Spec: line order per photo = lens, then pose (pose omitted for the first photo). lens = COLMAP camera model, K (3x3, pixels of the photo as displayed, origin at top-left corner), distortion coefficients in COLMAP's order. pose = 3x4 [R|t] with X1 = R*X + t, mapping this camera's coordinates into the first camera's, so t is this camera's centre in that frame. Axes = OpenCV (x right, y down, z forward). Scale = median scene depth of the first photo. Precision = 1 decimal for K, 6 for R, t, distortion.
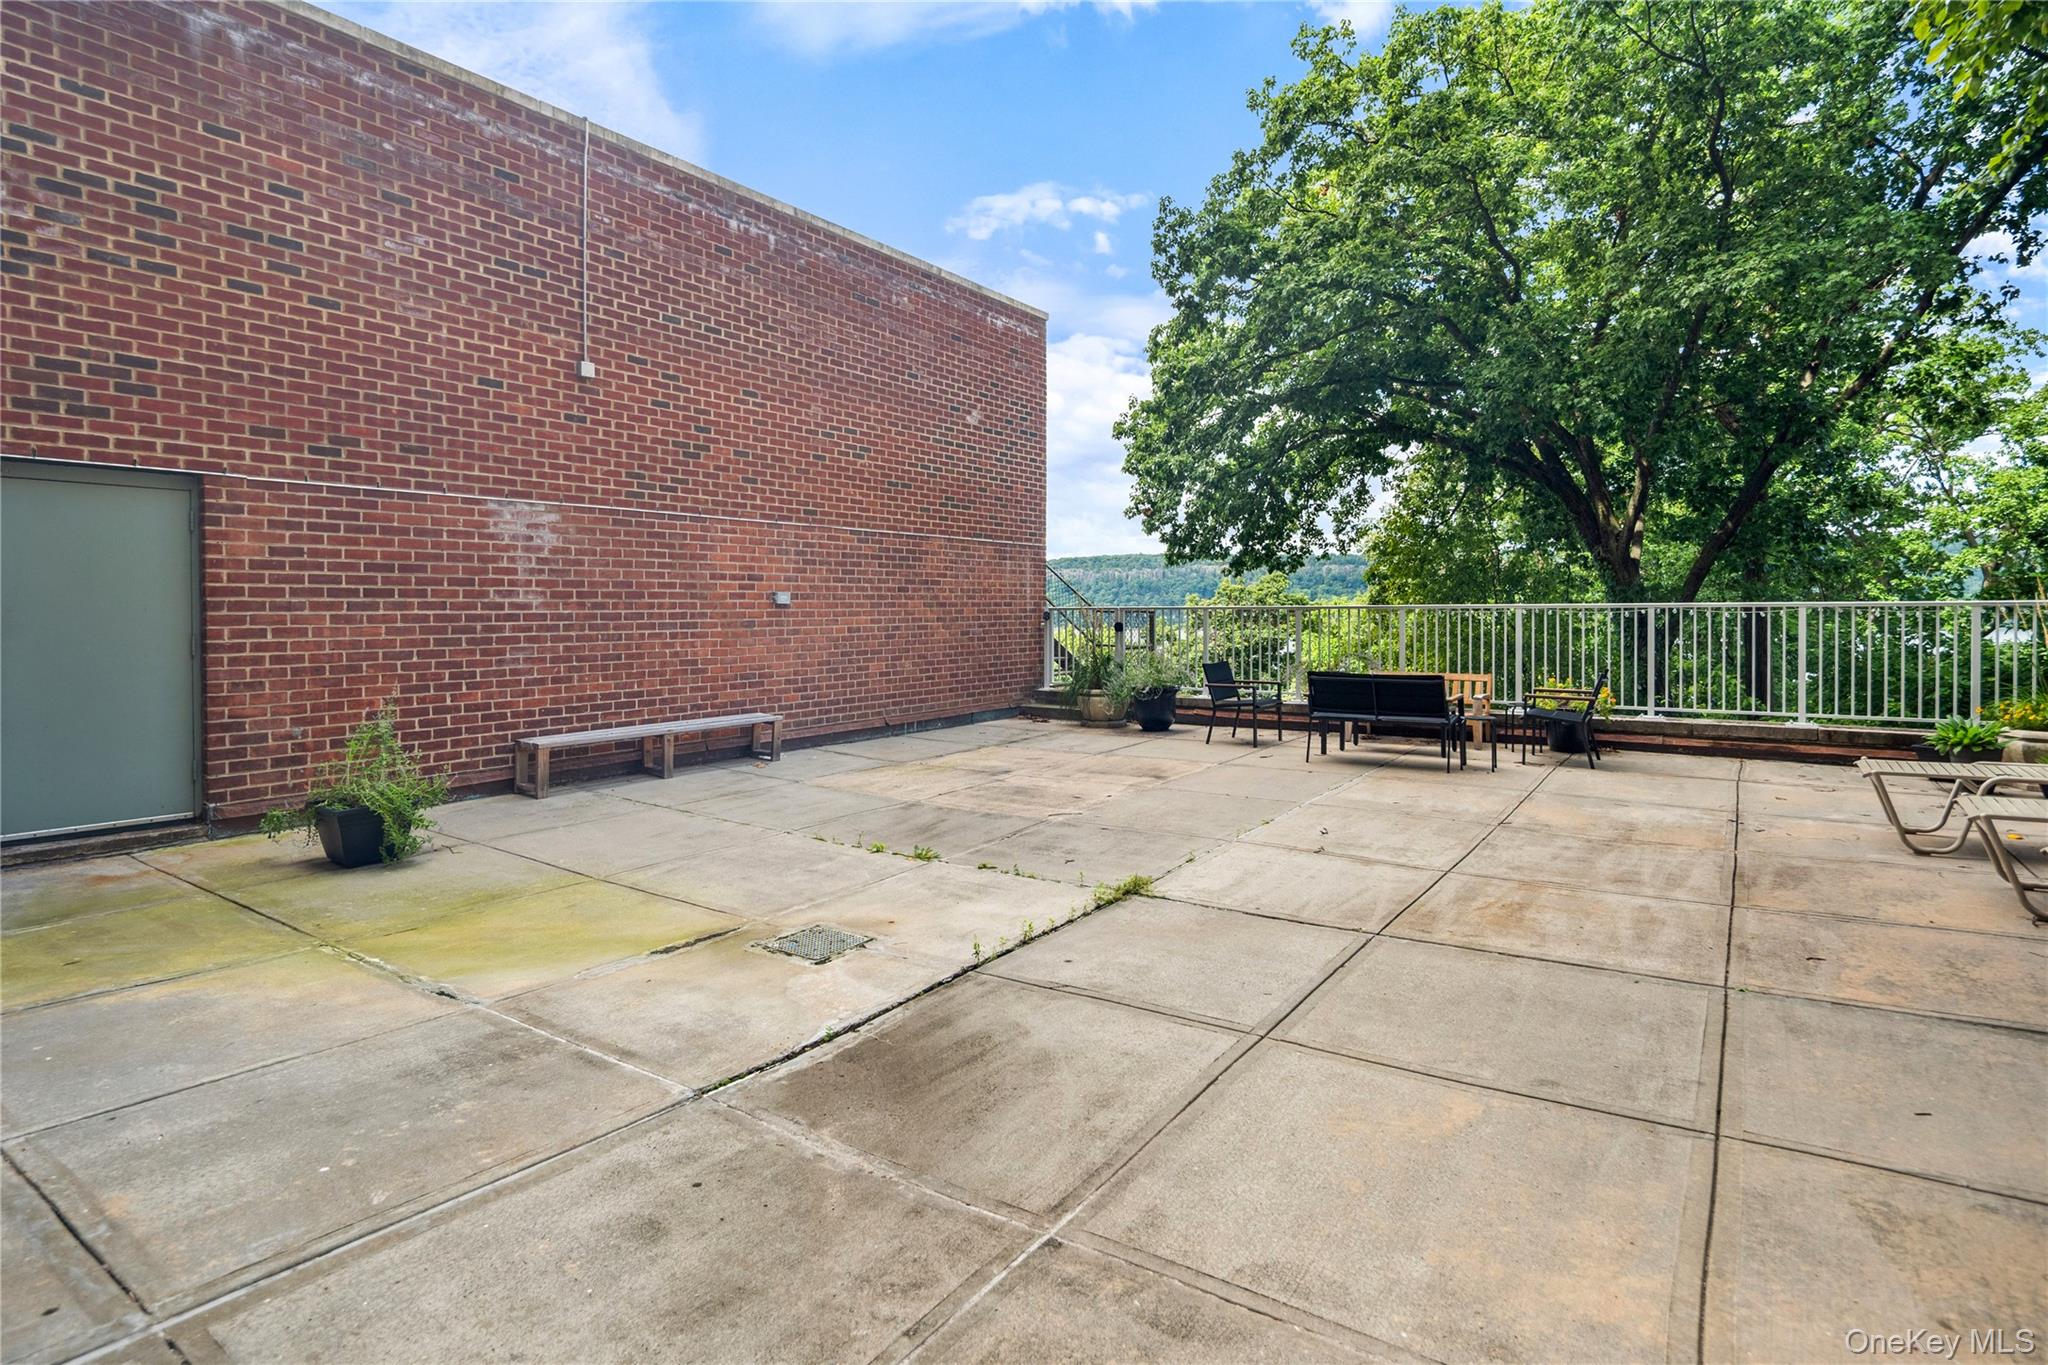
lens RADIAL K [[1024.9, 0, 1016.0], [0, 1024.9, 643.6], [0, 0, 1]] dist [-0.000419, -0.000506]
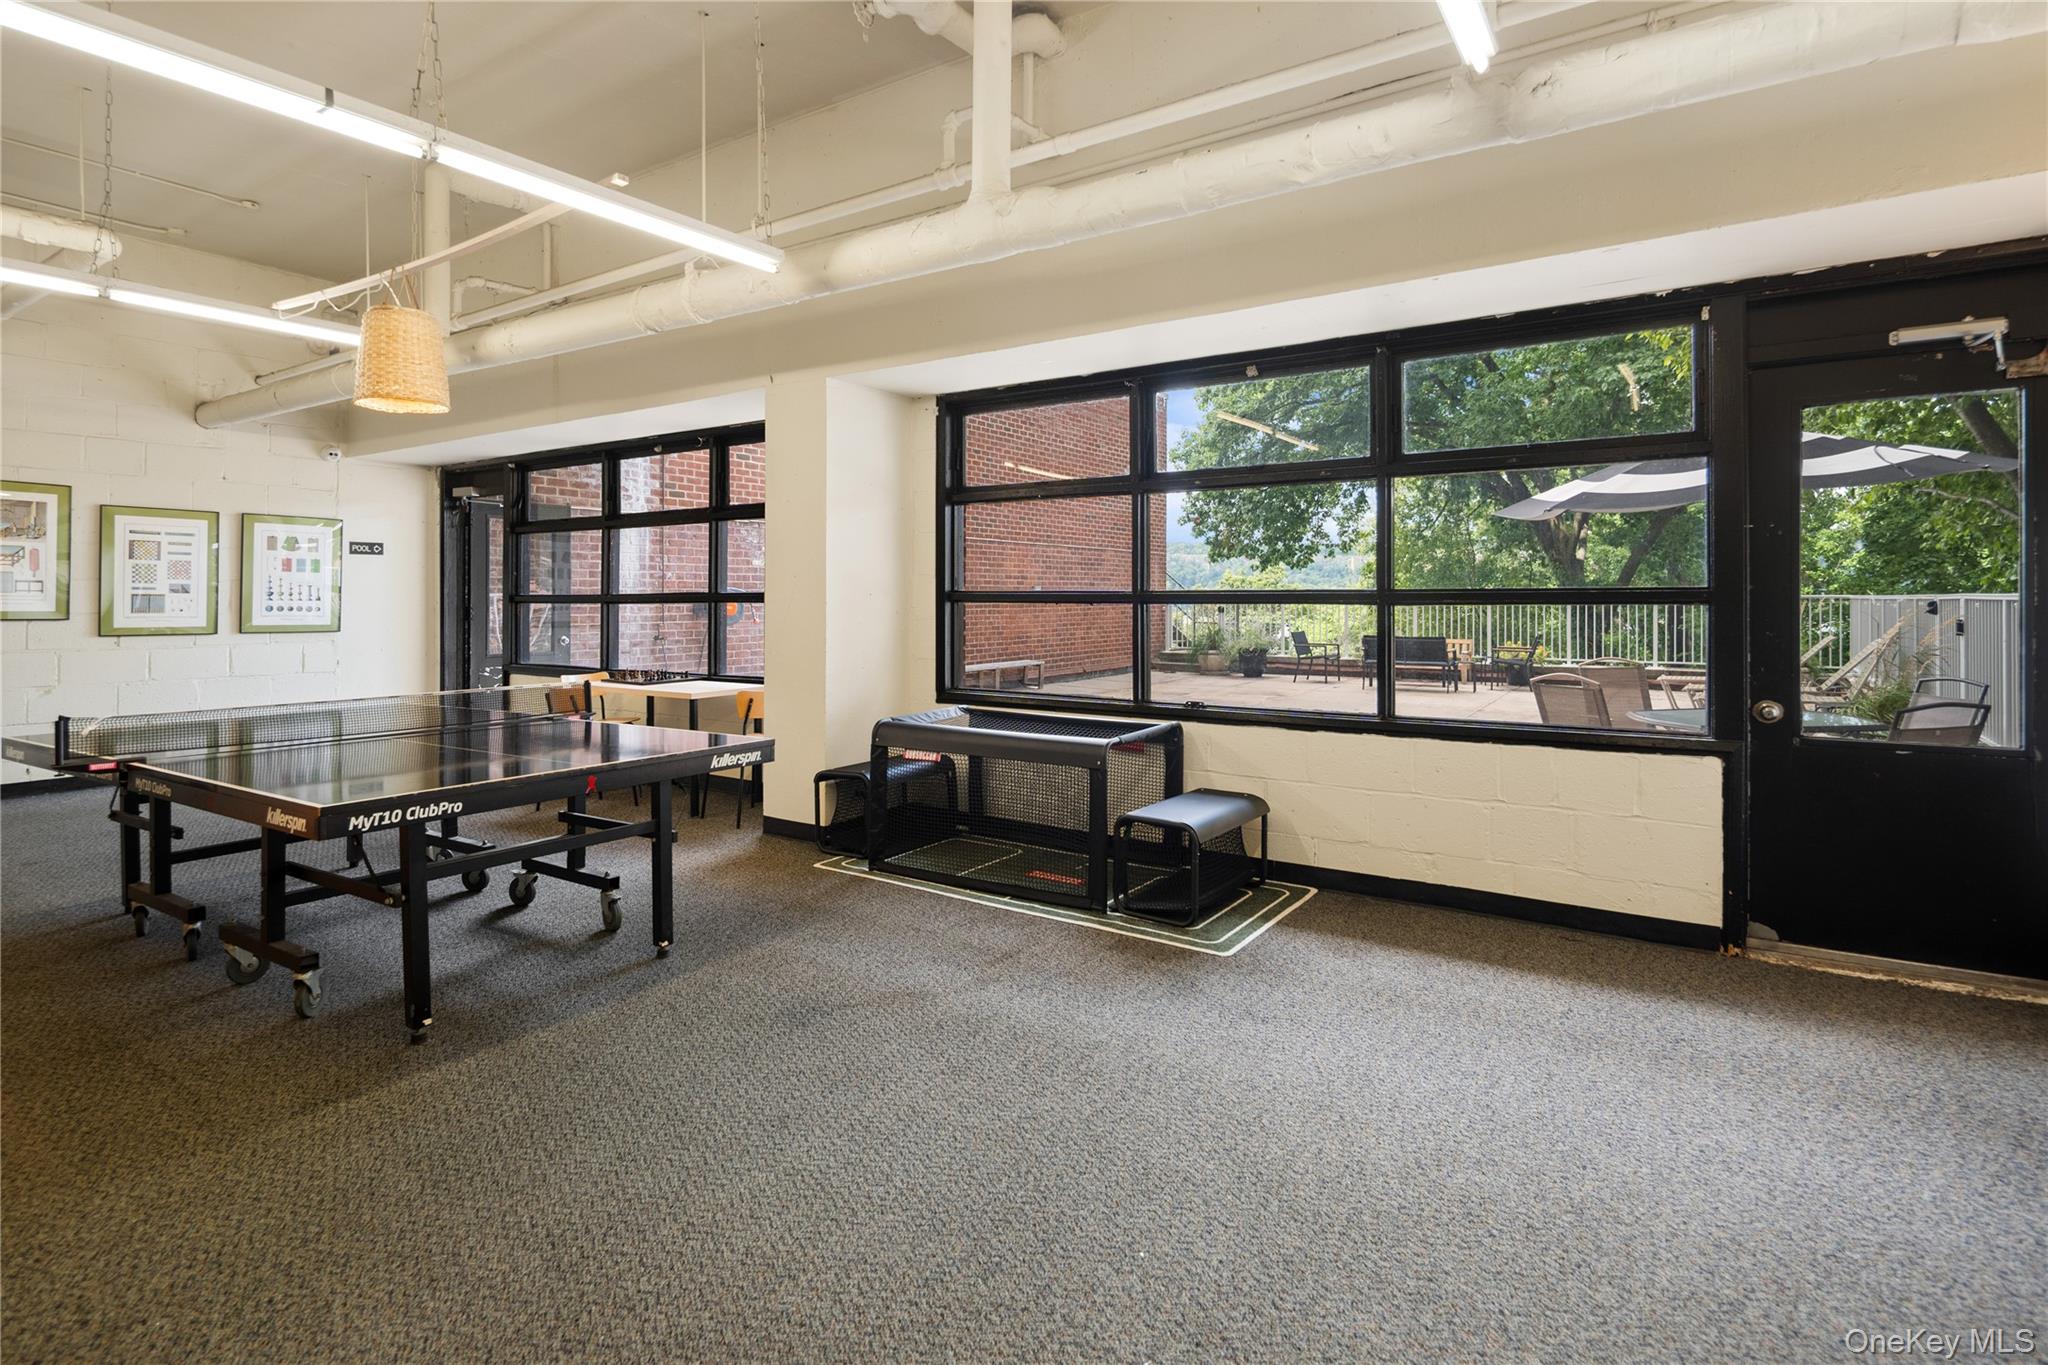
lens RADIAL K [[1018.2, 0, 1012.3], [0, 1018.2, 611.6], [0, 0, 1]] dist [0.001708, -0.000292]
pose [[0.999846, 0.004901, 0.016826, -0.117105], [-0.004587, 0.999815, -0.018691, 0.008019], [-0.016914, 0.018611, 0.999684, -0.241350]]
